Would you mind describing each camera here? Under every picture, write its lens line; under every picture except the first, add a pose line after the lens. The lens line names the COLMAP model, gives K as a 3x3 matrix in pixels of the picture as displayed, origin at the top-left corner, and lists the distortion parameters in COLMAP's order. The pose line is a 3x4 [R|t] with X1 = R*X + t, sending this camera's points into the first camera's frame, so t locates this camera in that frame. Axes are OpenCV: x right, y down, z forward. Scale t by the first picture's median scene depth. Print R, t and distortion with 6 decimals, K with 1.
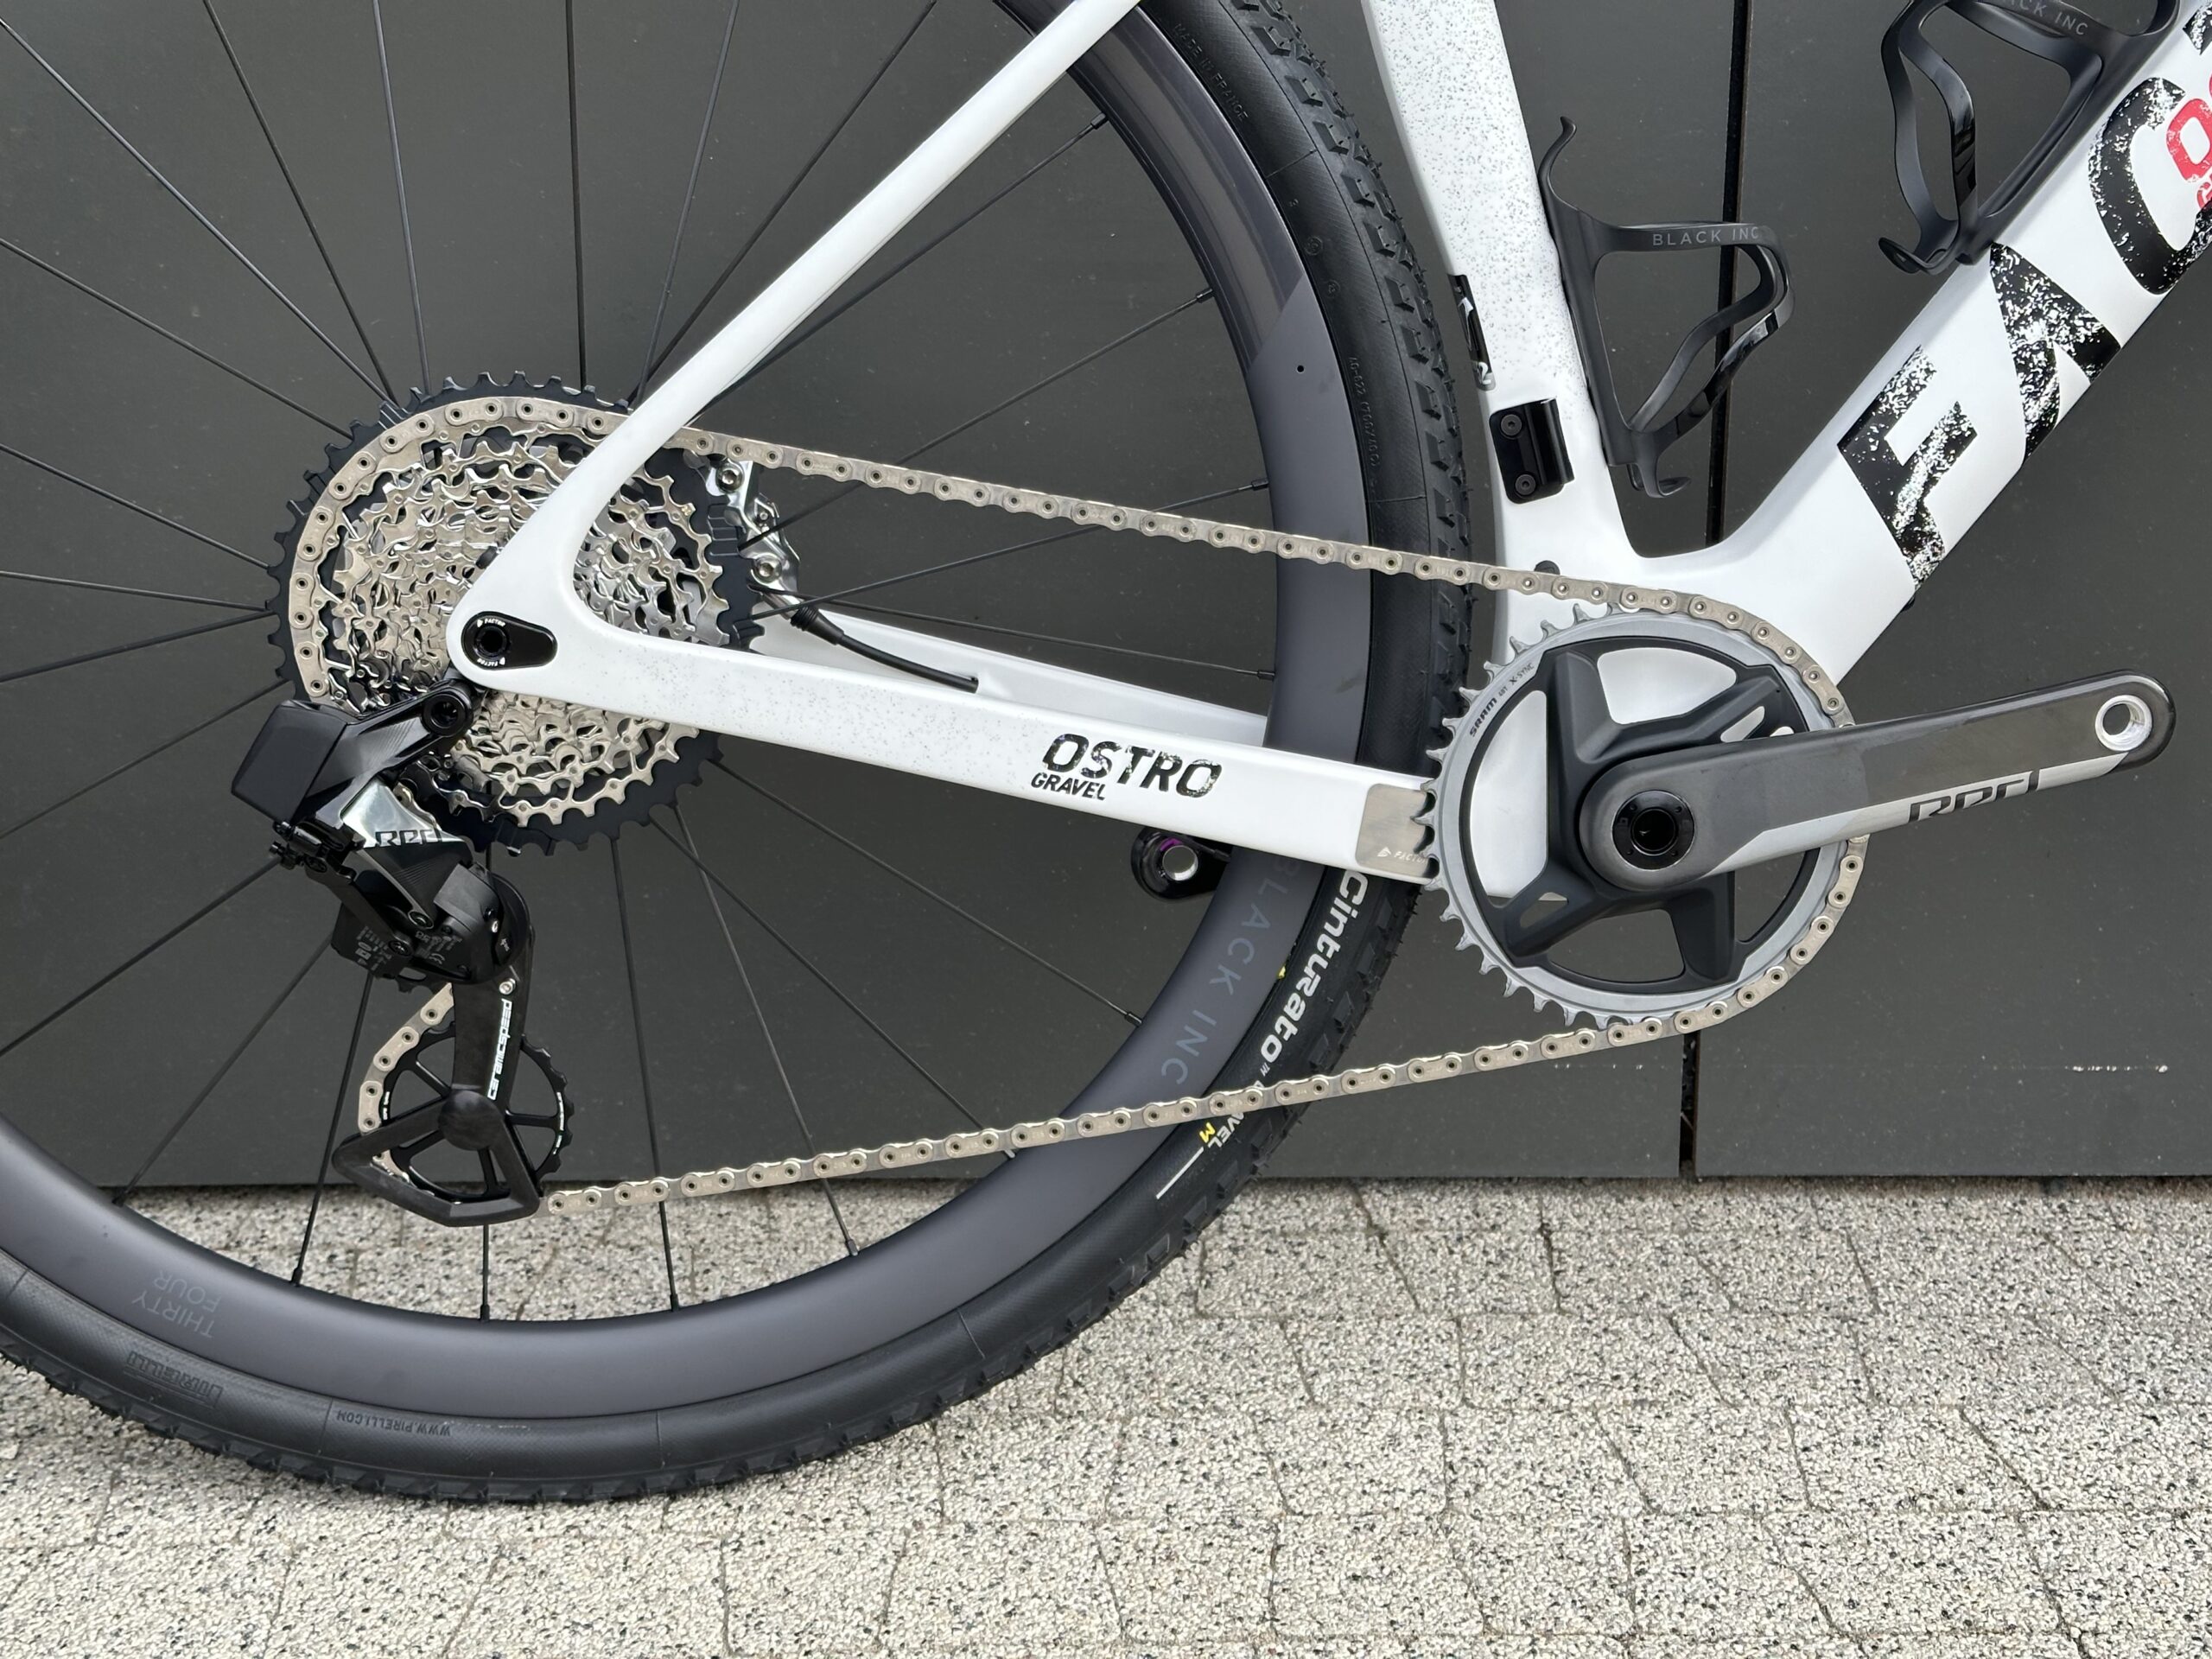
lens RADIAL K [[3107.1, 0, 1113.1], [0, 3107.1, 821.2], [0, 0, 1]] dist [0.225603, -0.550245]
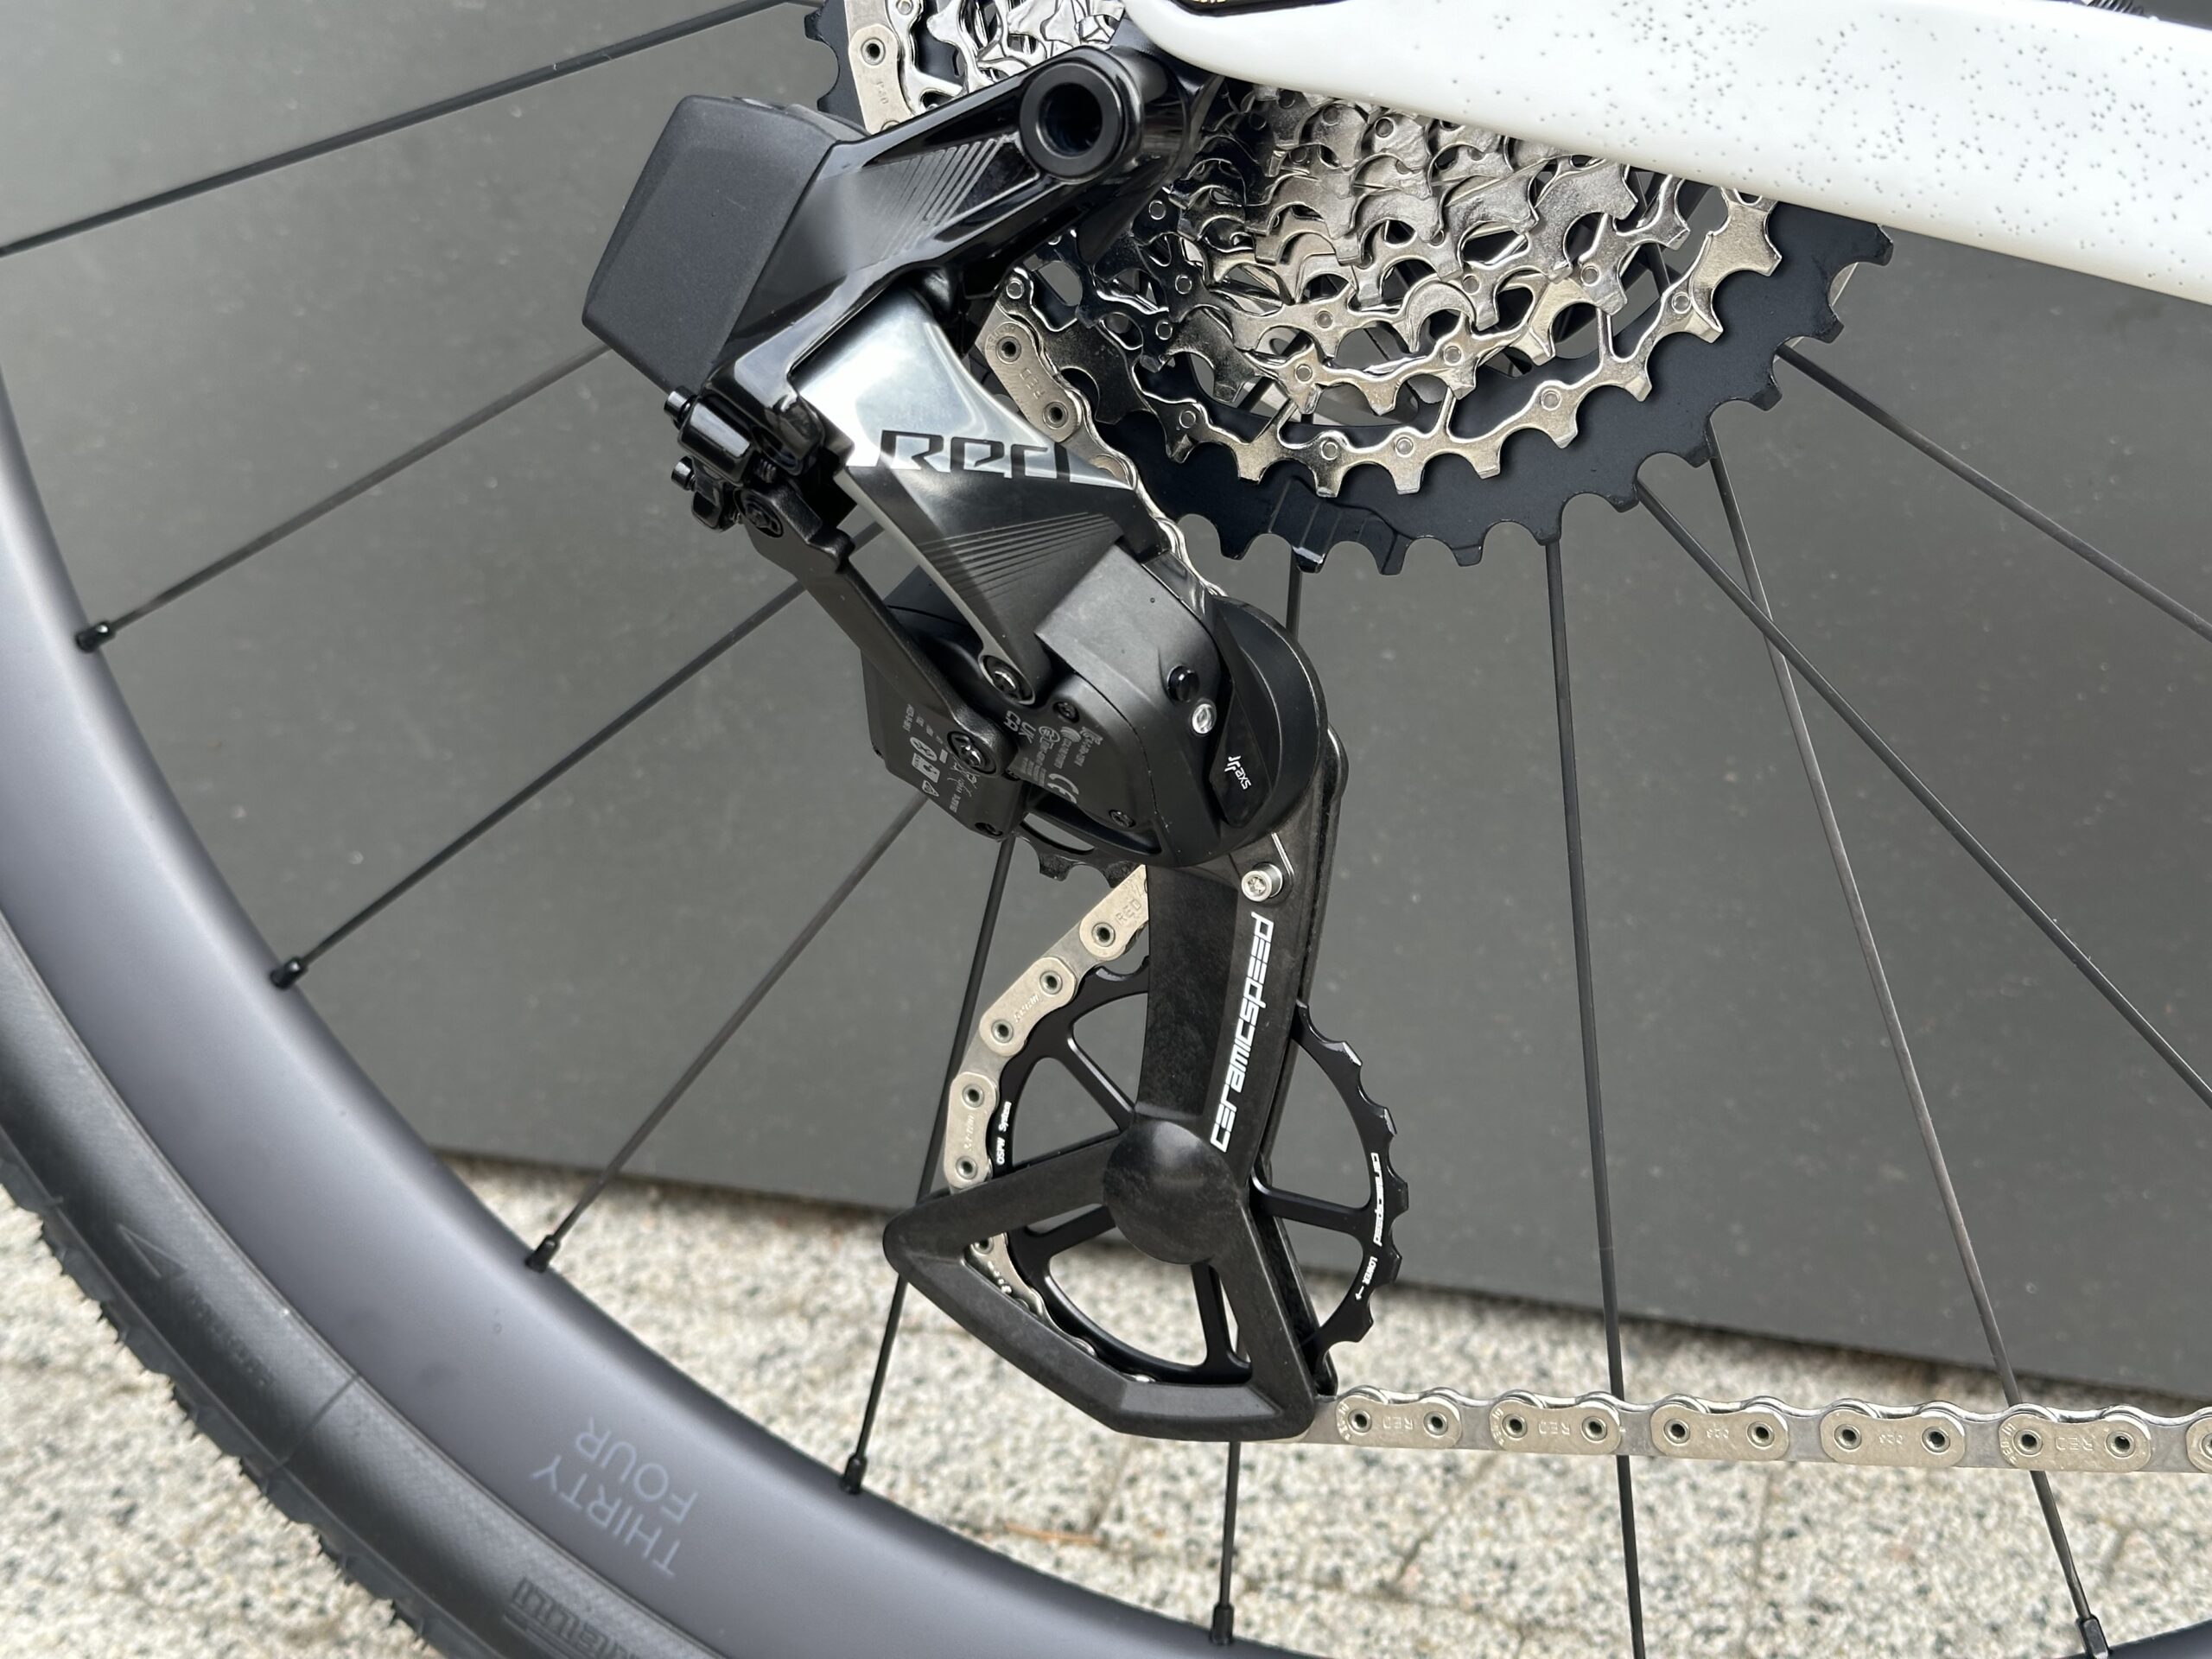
lens RADIAL K [[3107.1, 0, 1113.1], [0, 3107.1, 821.2], [0, 0, 1]] dist [0.225603, -0.550245]
pose [[0.917655, 0.080036, -0.389235, -0.052126], [-0.081144, 0.996609, 0.013622, 0.040360], [0.389006, 0.019084, 0.921038, 0.610324]]
